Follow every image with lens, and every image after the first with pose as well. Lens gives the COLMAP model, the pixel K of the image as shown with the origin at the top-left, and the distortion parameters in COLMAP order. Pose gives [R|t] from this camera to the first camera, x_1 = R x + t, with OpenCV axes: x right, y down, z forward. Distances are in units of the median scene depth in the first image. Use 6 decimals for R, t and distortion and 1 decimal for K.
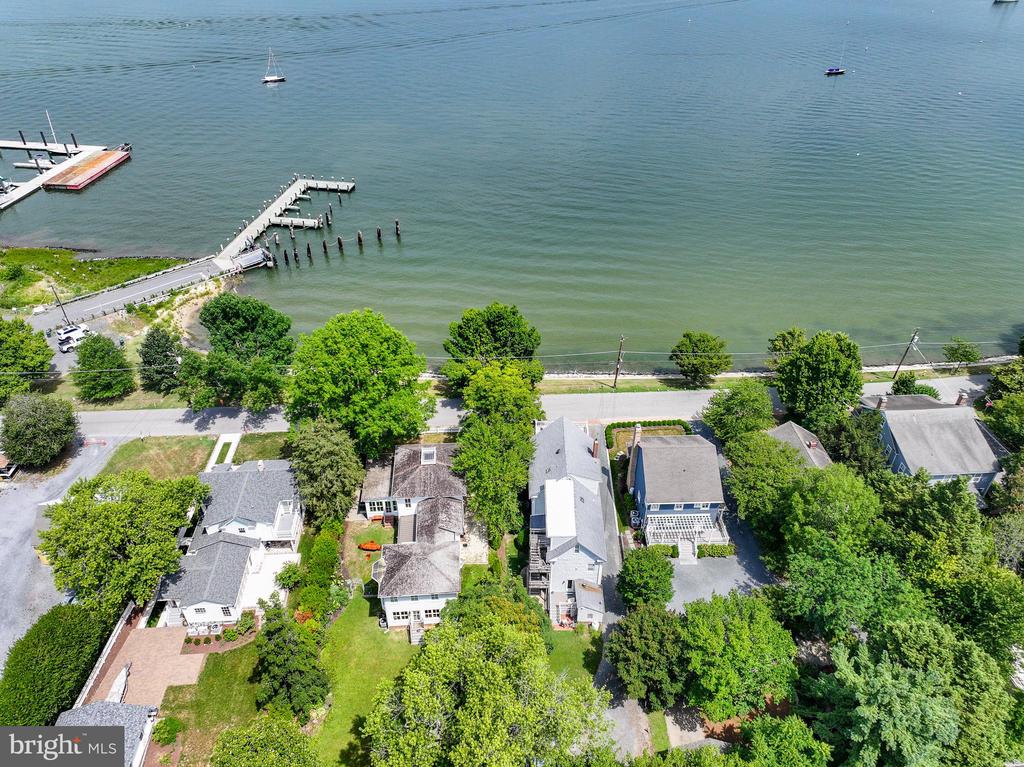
lens RADIAL K [[714.3, 0, 512.0], [0, 714.3, 383.5], [0, 0, 1]] dist [0.001358, 0.006698]
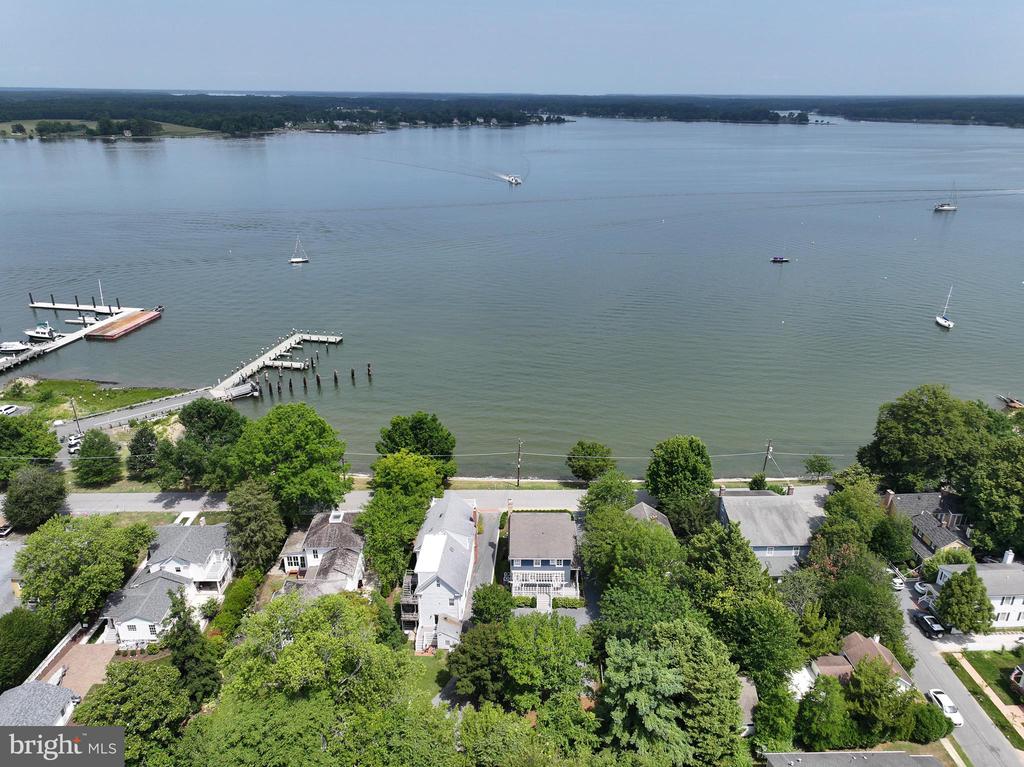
lens RADIAL K [[714.3, 0, 512.0], [0, 714.3, 383.5], [0, 0, 1]] dist [0.001358, 0.006698]
pose [[0.999135, 0.015204, -0.038704, 0.203807], [-0.024465, 0.967549, -0.251495, 0.160239], [0.033624, 0.252224, 0.967084, -0.216533]]
